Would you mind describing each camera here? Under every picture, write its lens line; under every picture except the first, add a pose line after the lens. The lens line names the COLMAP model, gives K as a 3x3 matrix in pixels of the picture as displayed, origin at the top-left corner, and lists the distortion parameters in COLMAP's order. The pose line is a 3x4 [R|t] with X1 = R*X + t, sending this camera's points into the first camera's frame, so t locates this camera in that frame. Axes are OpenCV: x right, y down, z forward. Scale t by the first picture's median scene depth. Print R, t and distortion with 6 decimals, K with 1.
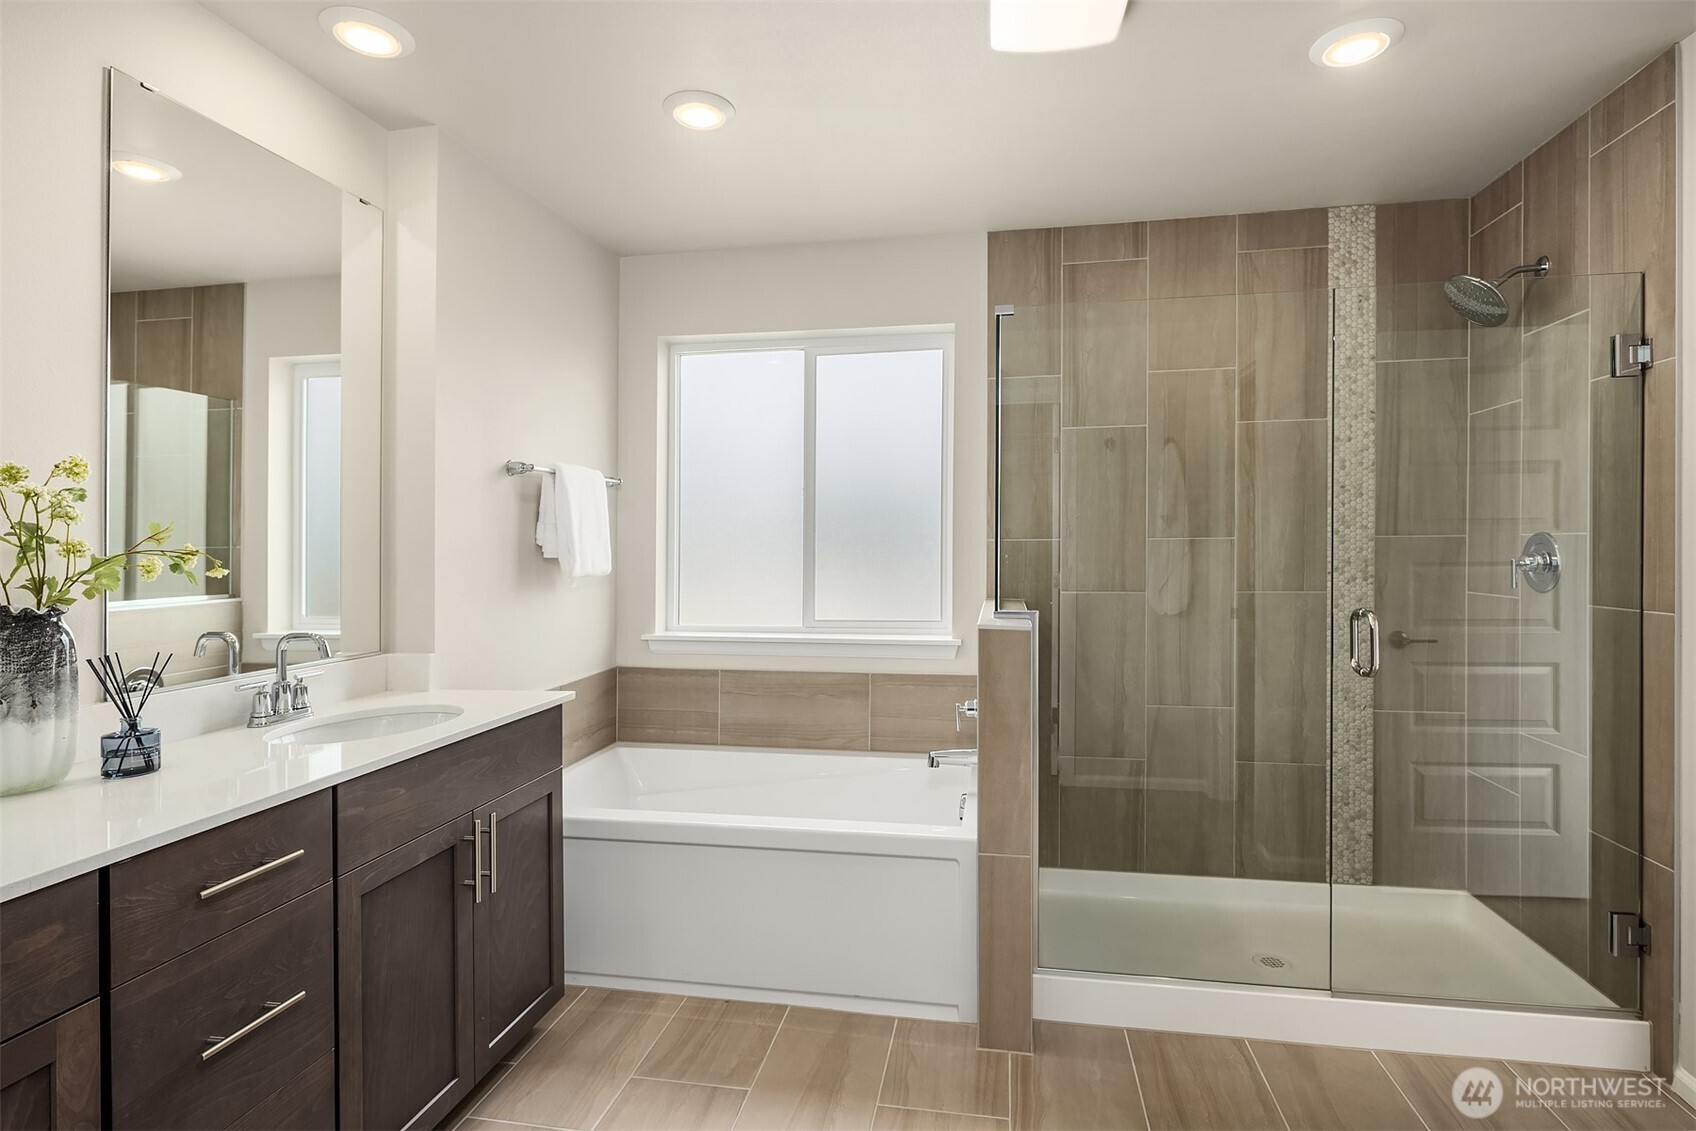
lens RADIAL K [[842.4, 0, 850.2], [0, 842.4, 538.6], [0, 0, 1]] dist [-0.002226, -0.000740]
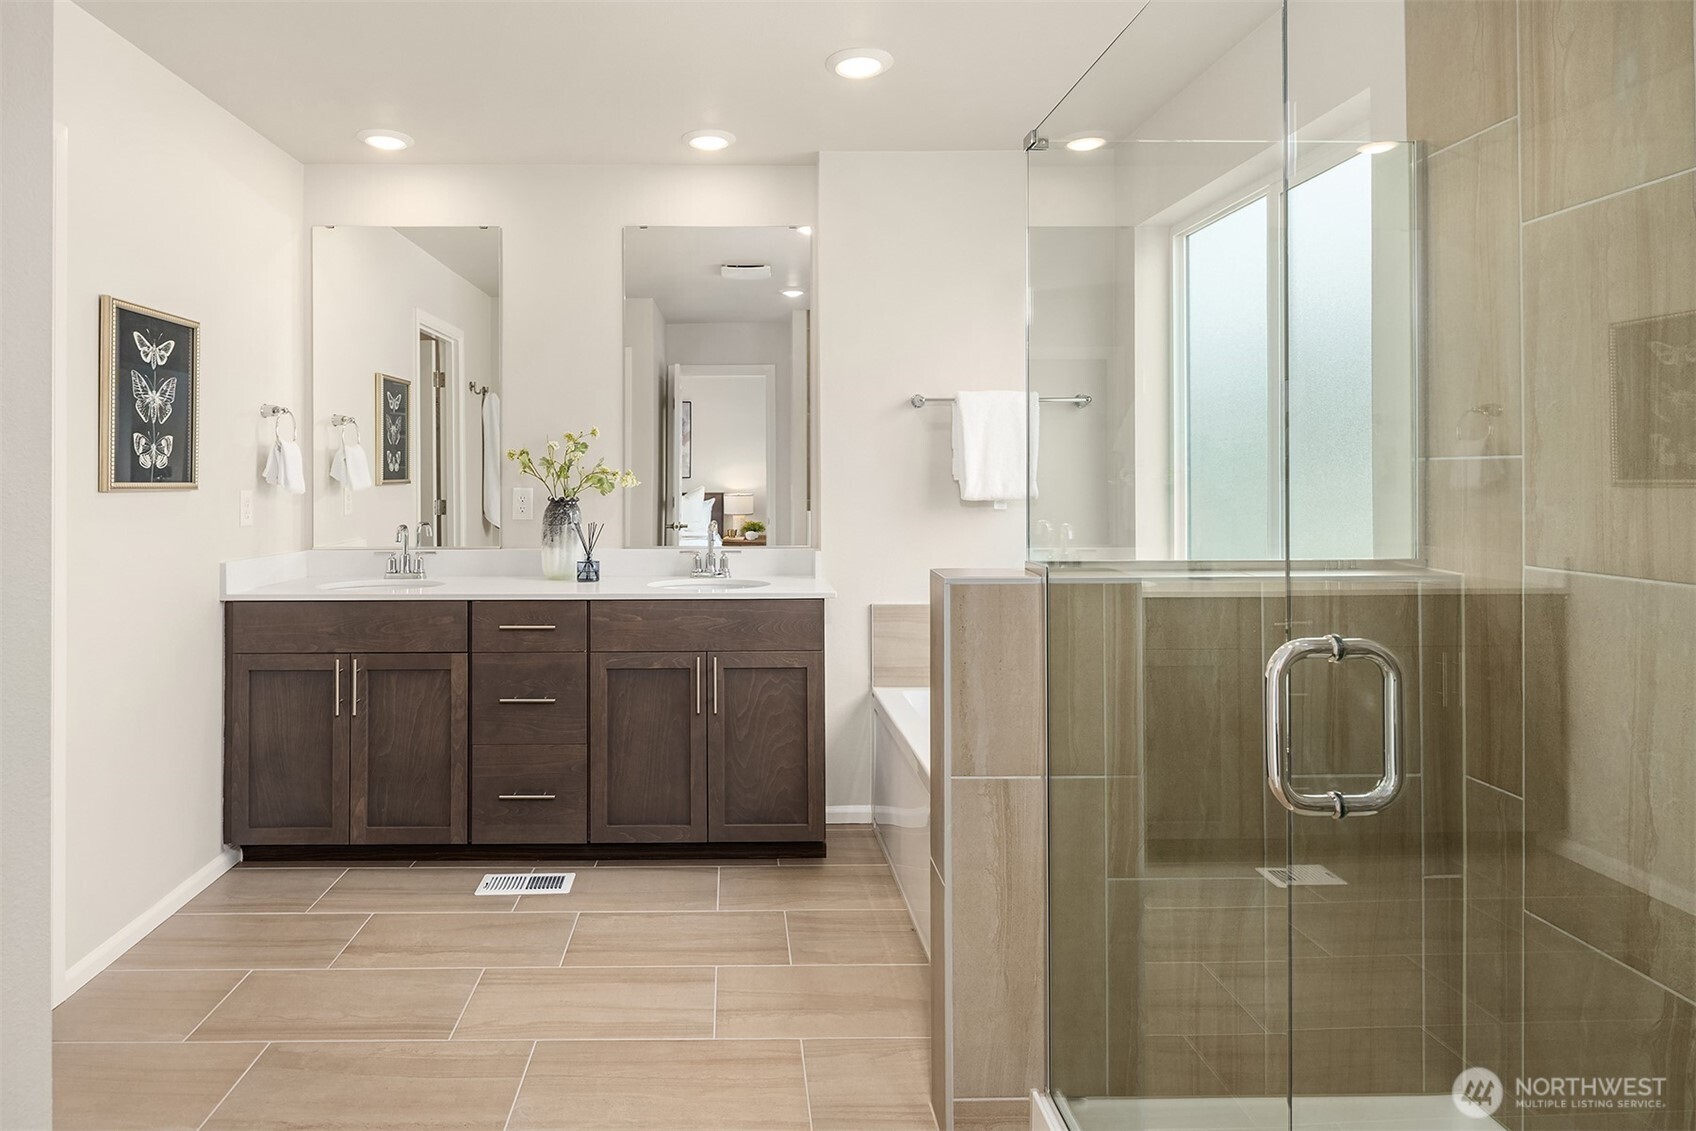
lens RADIAL K [[912.3, 0, 741.8], [0, 912.3, 458.6], [0, 0, 1]] dist [0.004382, 0.000442]
pose [[0.188091, -0.012082, -0.982077, 1.010572], [0.007703, 0.999912, -0.010826, 0.006390], [0.982121, -0.005528, 0.188167, 0.691065]]
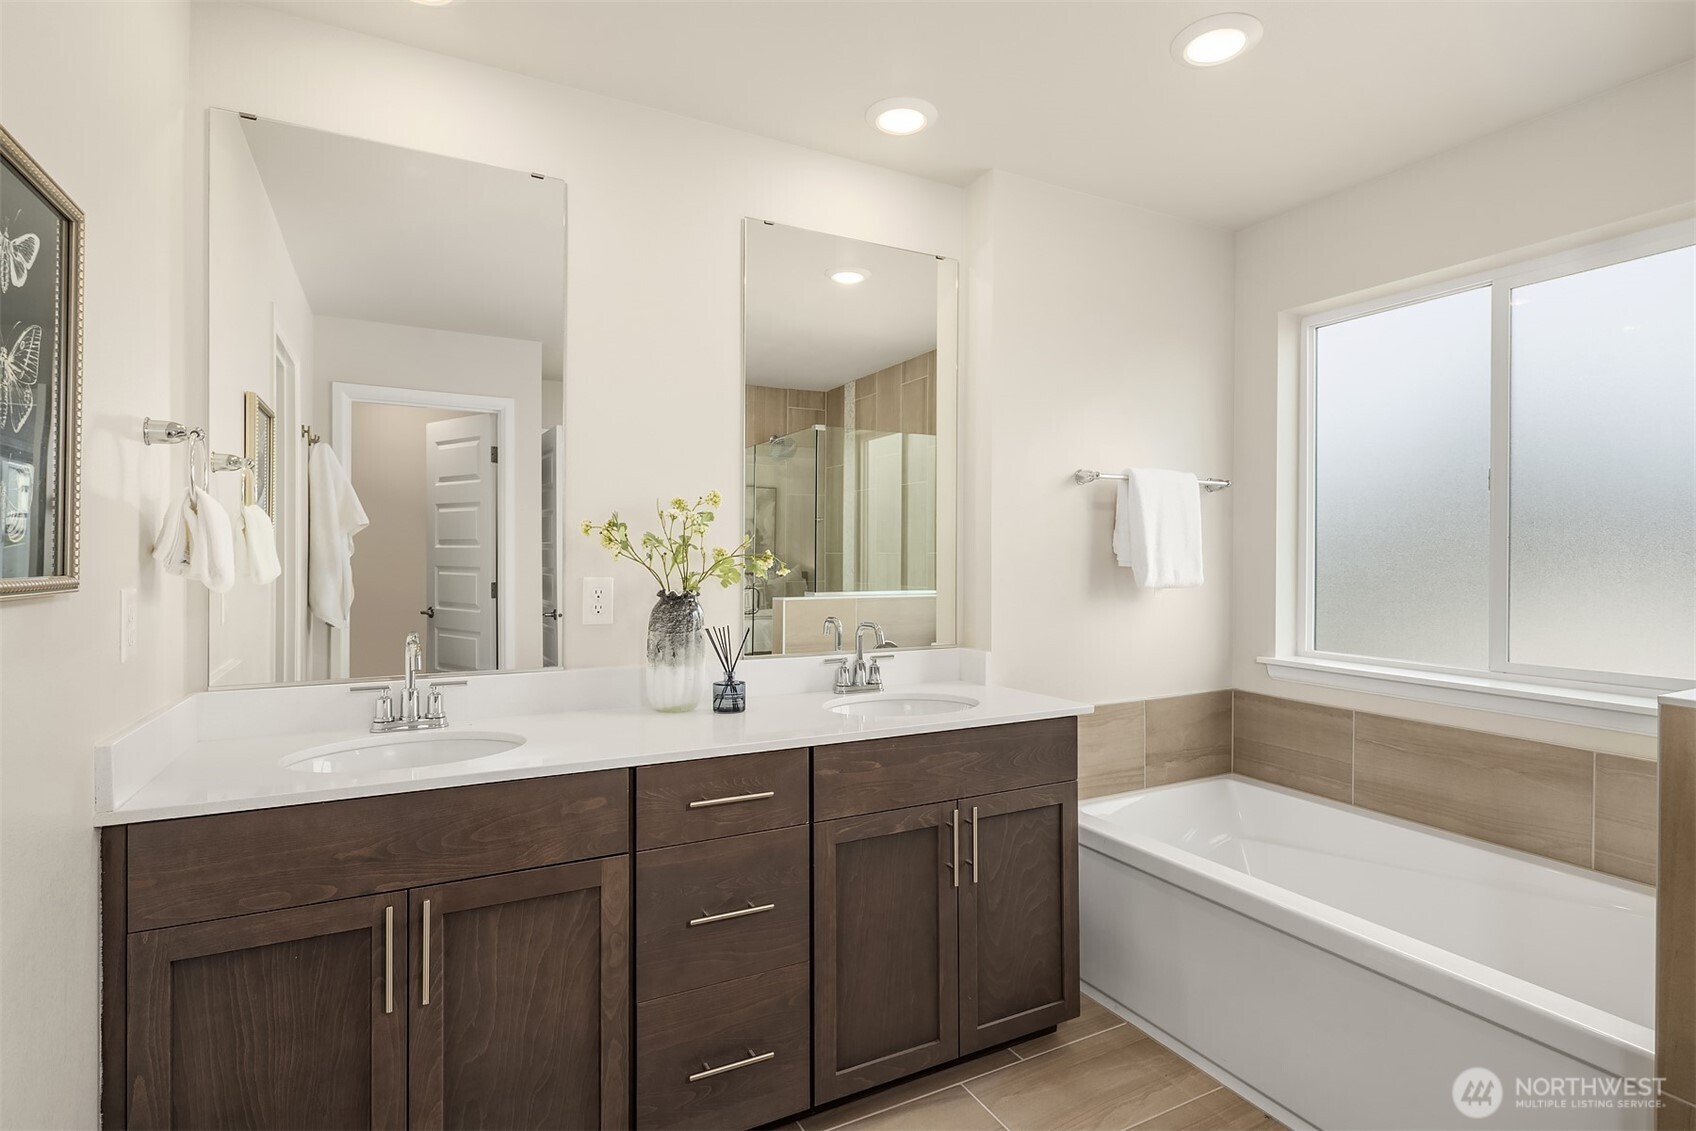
lens RADIAL K [[818.4, 0, 844.0], [0, 818.4, 547.6], [0, 0, 1]] dist [0.002663, -0.000656]
pose [[0.615339, 0.001356, -0.788262, 0.258381], [-0.001806, 0.999998, 0.000311, 0.001168], [0.788261, 0.001232, 0.615340, 0.218761]]
